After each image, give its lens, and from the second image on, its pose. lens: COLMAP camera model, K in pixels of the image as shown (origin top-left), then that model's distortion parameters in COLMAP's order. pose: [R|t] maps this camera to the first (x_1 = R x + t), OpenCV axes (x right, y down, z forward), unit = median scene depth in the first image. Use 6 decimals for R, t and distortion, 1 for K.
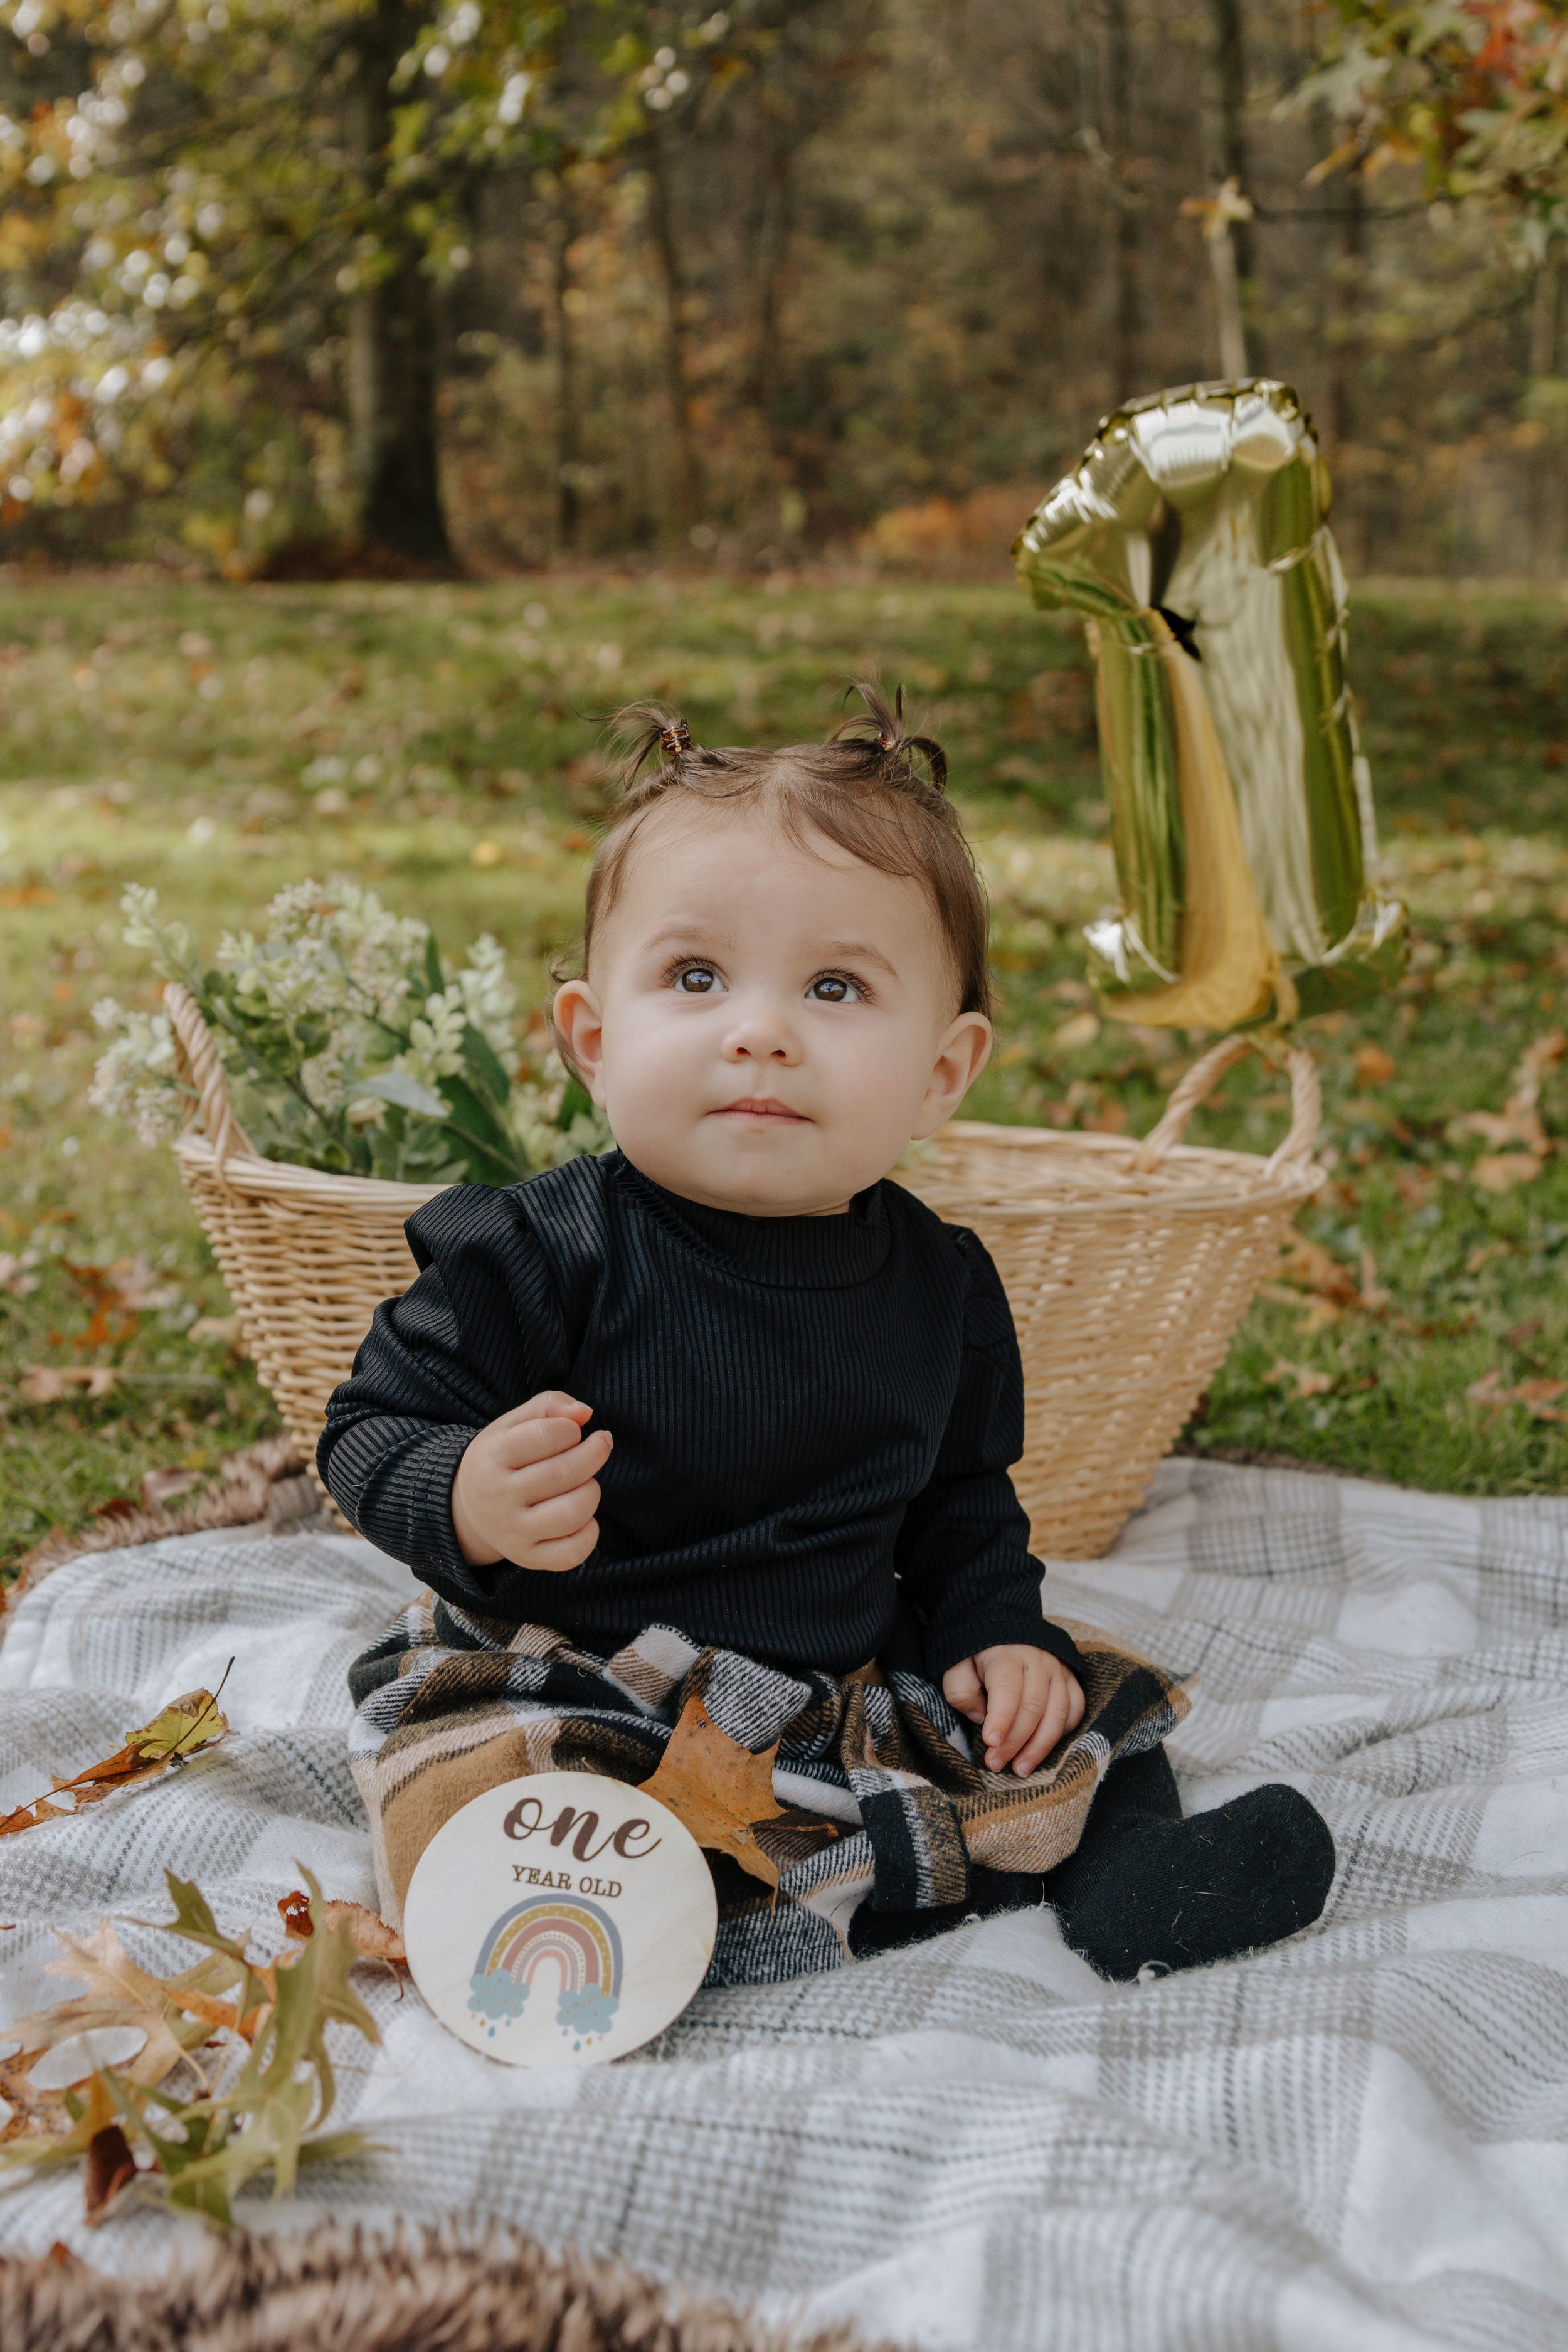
lens RADIAL K [[2863.1, 0, 744.8], [0, 2863.1, 1249.9], [0, 0, 1]] dist [-0.129251, 0.002043]
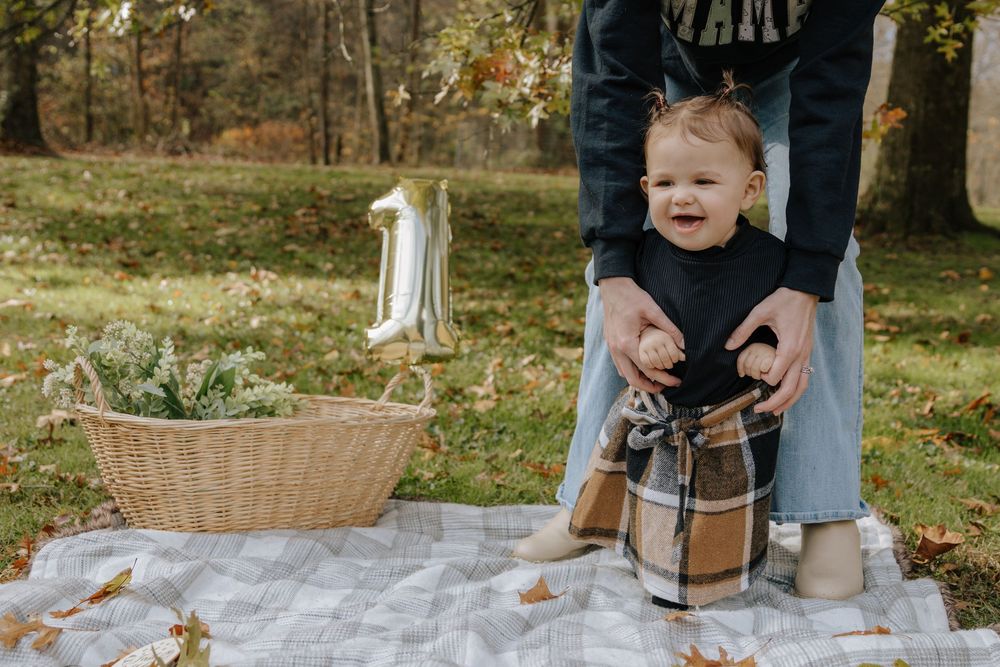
lens RADIAL K [[1155.0, 0, 510.9], [0, 1155.0, 387.2], [0, 0, 1]] dist [-0.006067, 0.002942]
pose [[0.957815, -0.006444, 0.287315, -0.089419], [0.017495, 0.999202, -0.035913, -0.004222], [-0.286854, 0.039425, 0.957163, -0.287536]]
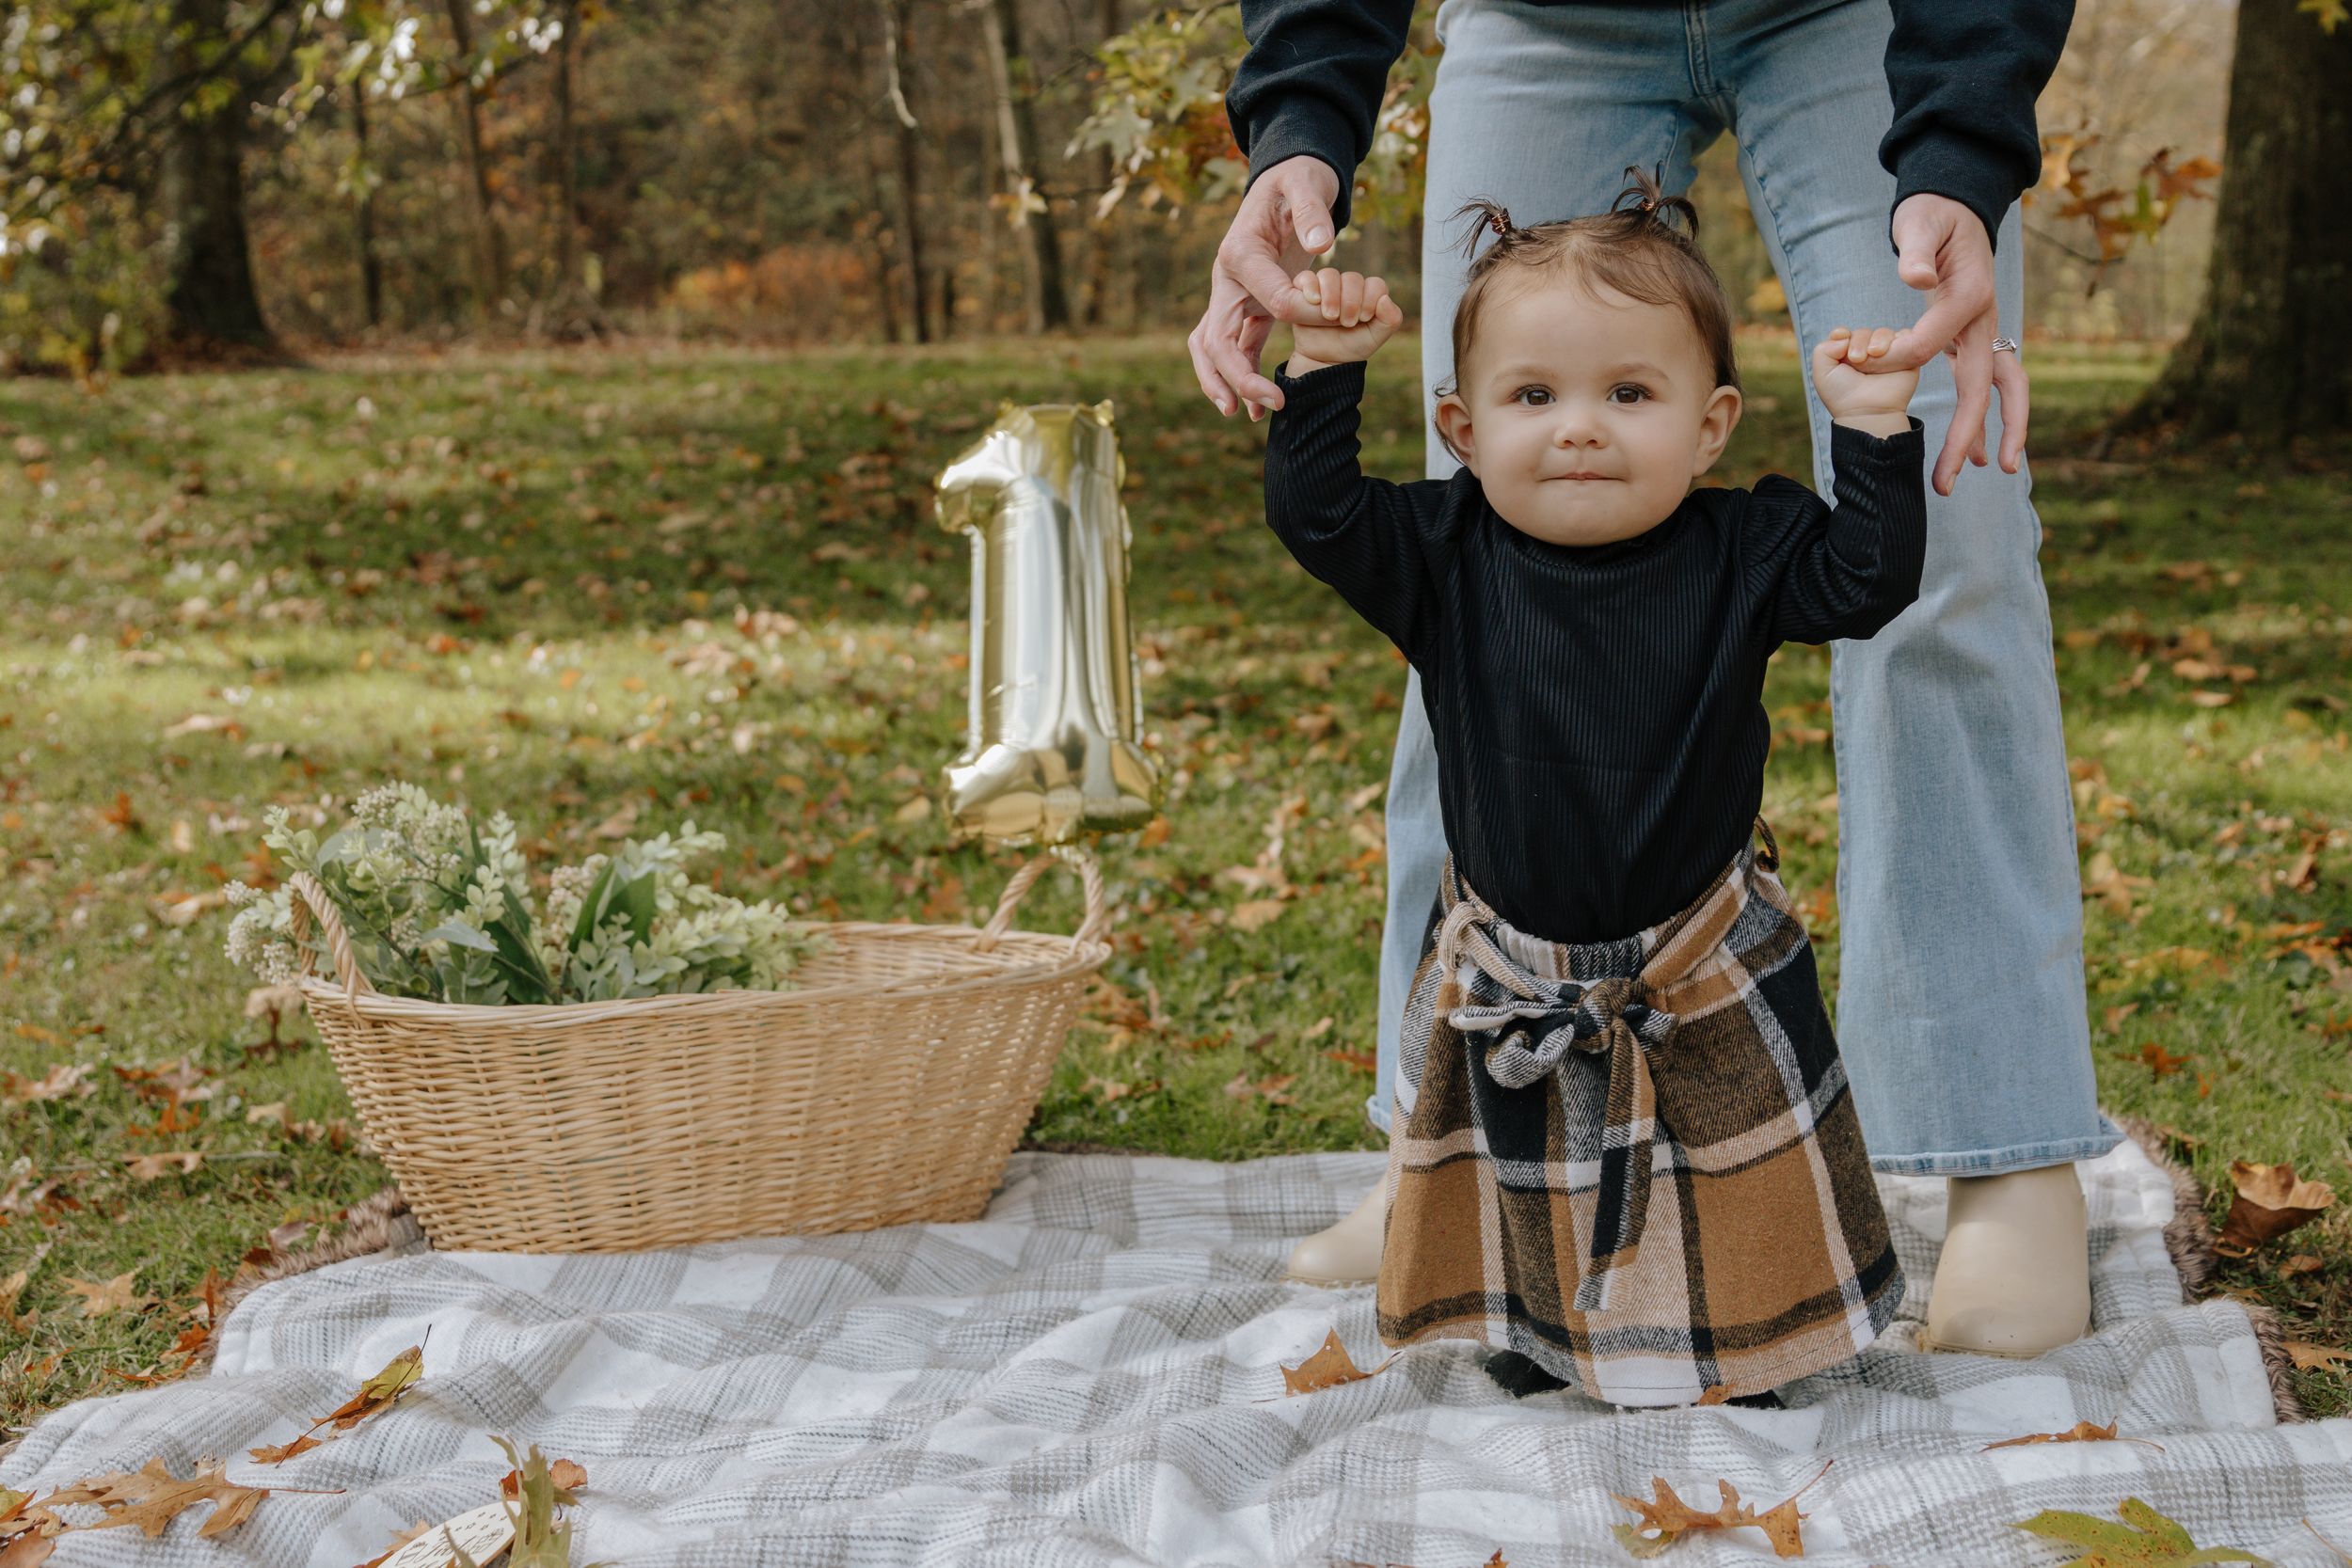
lens RADIAL K [[2716.2, 0, 1201.6], [0, 2716.2, 910.2], [0, 0, 1]] dist [-0.006067, 0.002942]
pose [[0.973159, -0.061579, 0.221742, -0.052313], [0.066263, 0.997708, -0.013736, -0.021739], [-0.220387, 0.028060, 0.975009, -0.330675]]
